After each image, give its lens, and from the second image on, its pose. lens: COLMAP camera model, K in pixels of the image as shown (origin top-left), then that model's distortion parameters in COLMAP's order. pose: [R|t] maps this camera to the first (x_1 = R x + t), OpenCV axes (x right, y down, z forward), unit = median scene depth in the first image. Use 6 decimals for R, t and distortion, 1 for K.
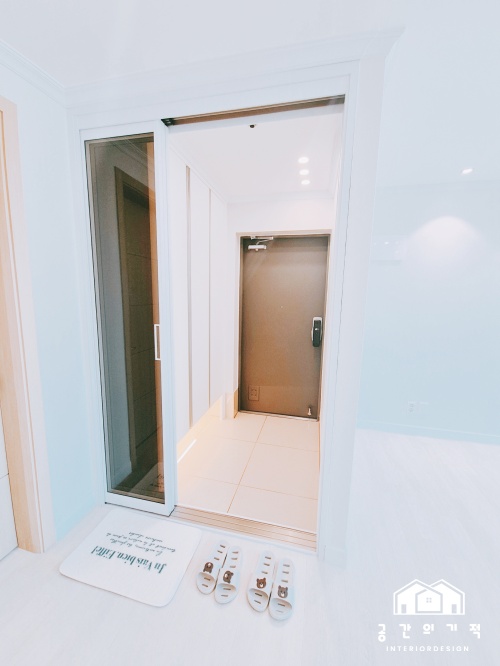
lens RADIAL K [[271.5, 0, 250.0], [0, 271.5, 333.0], [0, 0, 1]] dist [0.001949, 0.000108]
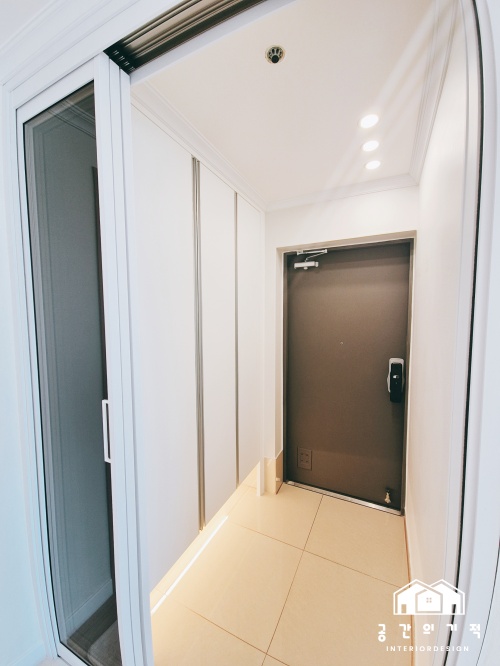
lens RADIAL K [[271.5, 0, 250.0], [0, 271.5, 333.0], [0, 0, 1]] dist [0.001949, 0.000108]
pose [[0.972977, -0.008627, -0.230742, 0.047307], [-0.009306, 0.997025, -0.076520, -0.066971], [0.230715, 0.076599, 0.970002, 0.243869]]
